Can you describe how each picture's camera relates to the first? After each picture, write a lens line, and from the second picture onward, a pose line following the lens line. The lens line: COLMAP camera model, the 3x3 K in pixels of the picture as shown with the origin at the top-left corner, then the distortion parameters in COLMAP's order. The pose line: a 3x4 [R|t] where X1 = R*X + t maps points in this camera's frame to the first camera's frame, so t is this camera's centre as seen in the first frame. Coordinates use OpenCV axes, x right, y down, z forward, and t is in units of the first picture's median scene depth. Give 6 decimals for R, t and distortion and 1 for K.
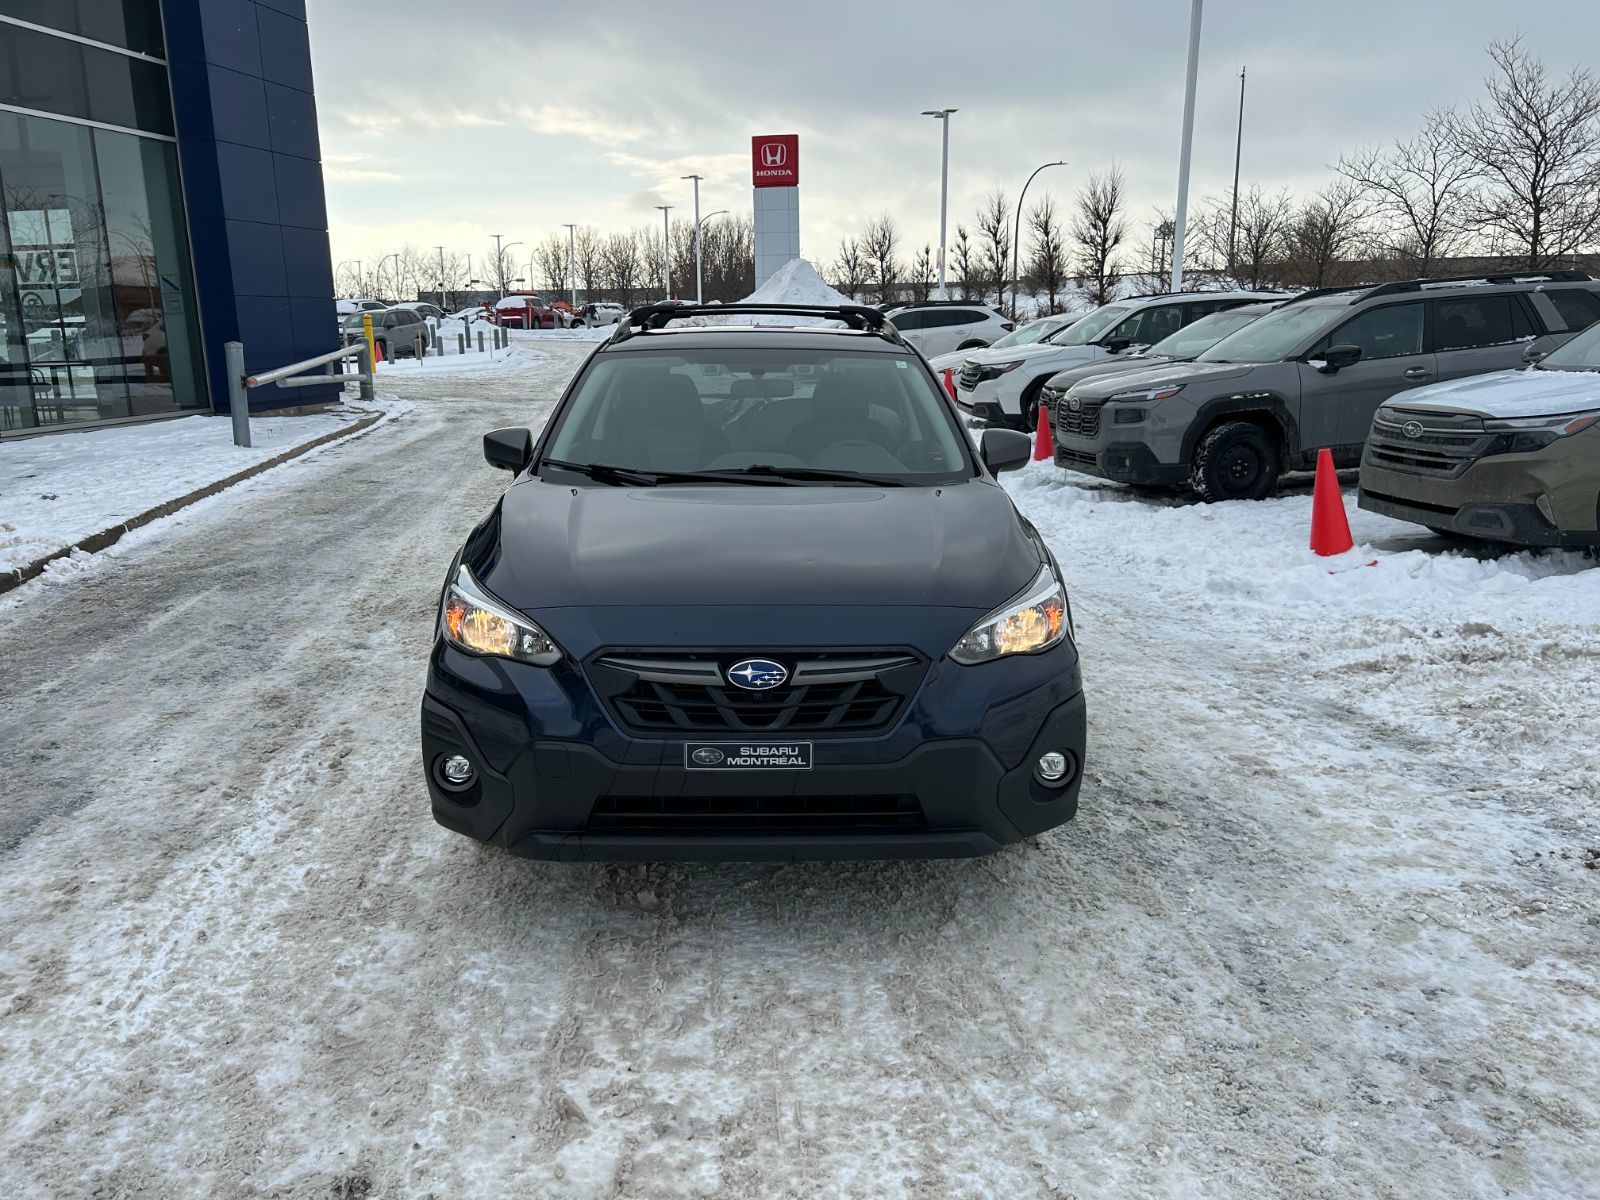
lens RADIAL K [[1201.9, 0, 792.7], [0, 1201.9, 601.8], [0, 0, 1]] dist [0.047584, -0.052819]
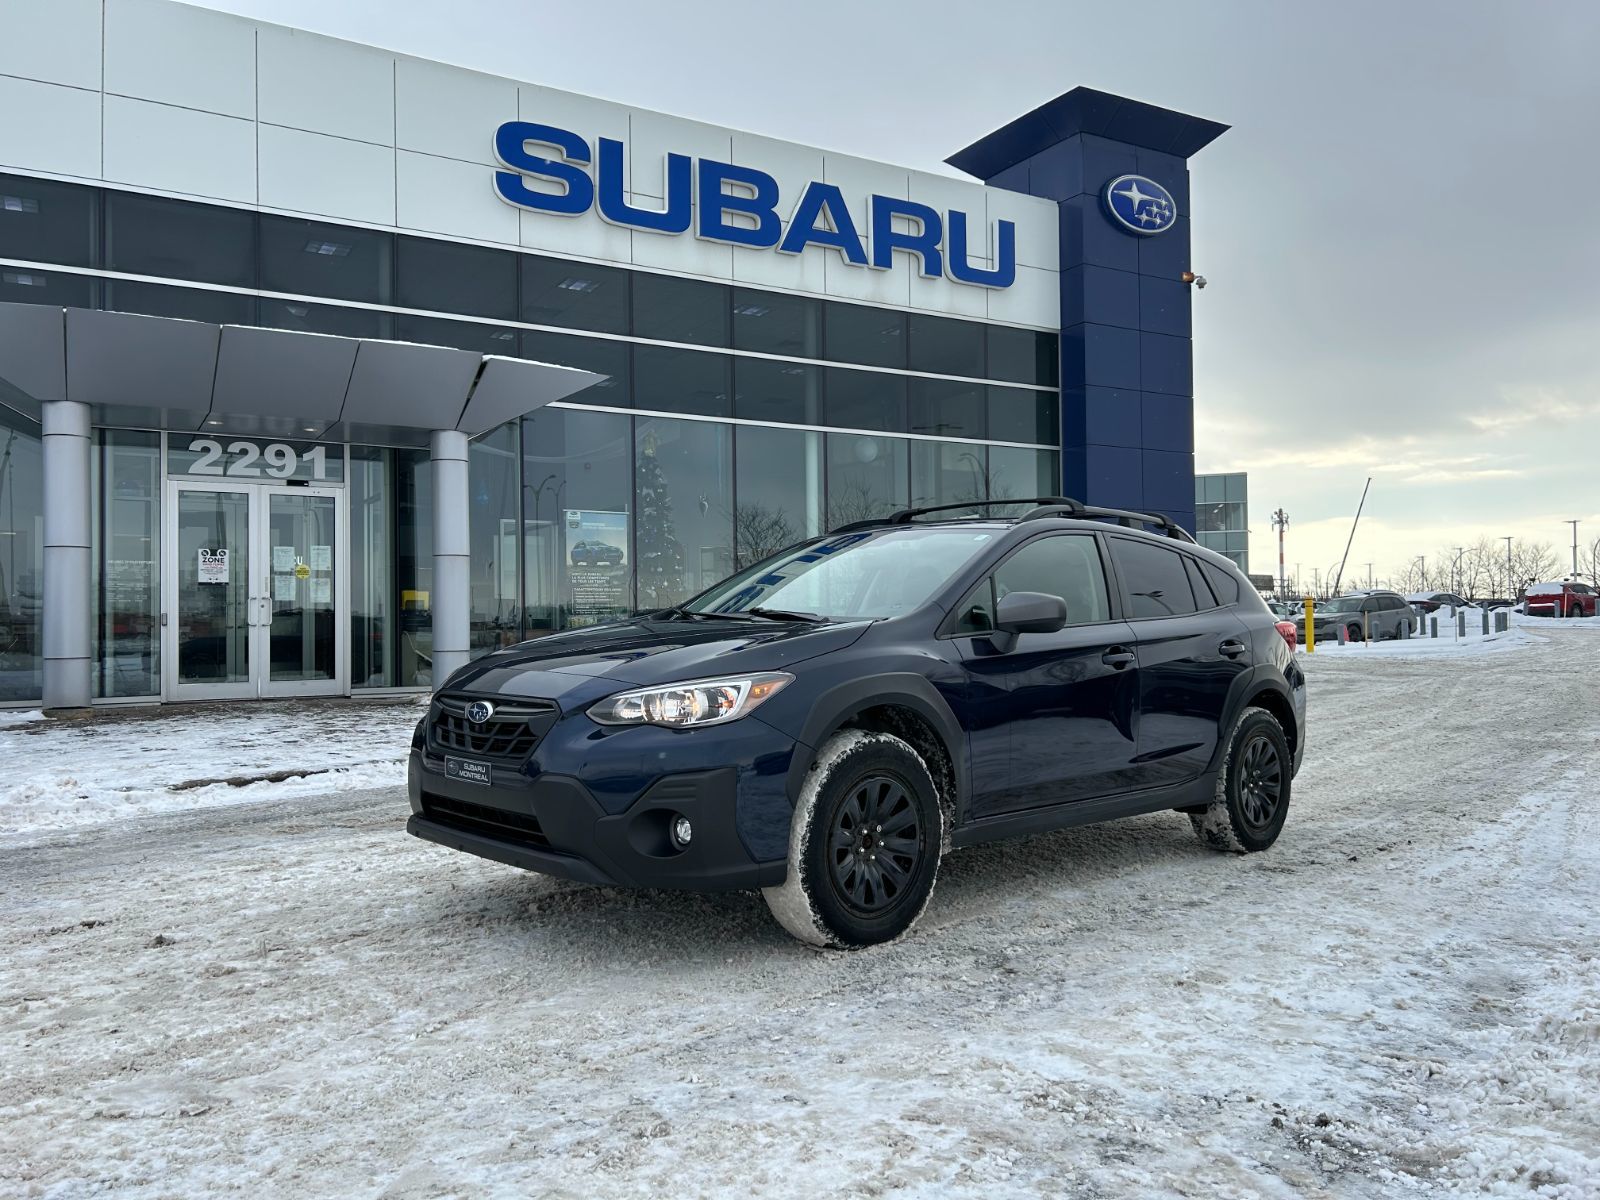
lens RADIAL K [[1201.9, 0, 784.7], [0, 1201.9, 603.9], [0, 0, 1]] dist [0.047584, -0.052819]
pose [[0.664675, -0.010005, -0.747065, 0.790229], [-0.169783, 0.971727, -0.164073, 0.067743], [0.727585, 0.235894, 0.644184, 0.198106]]
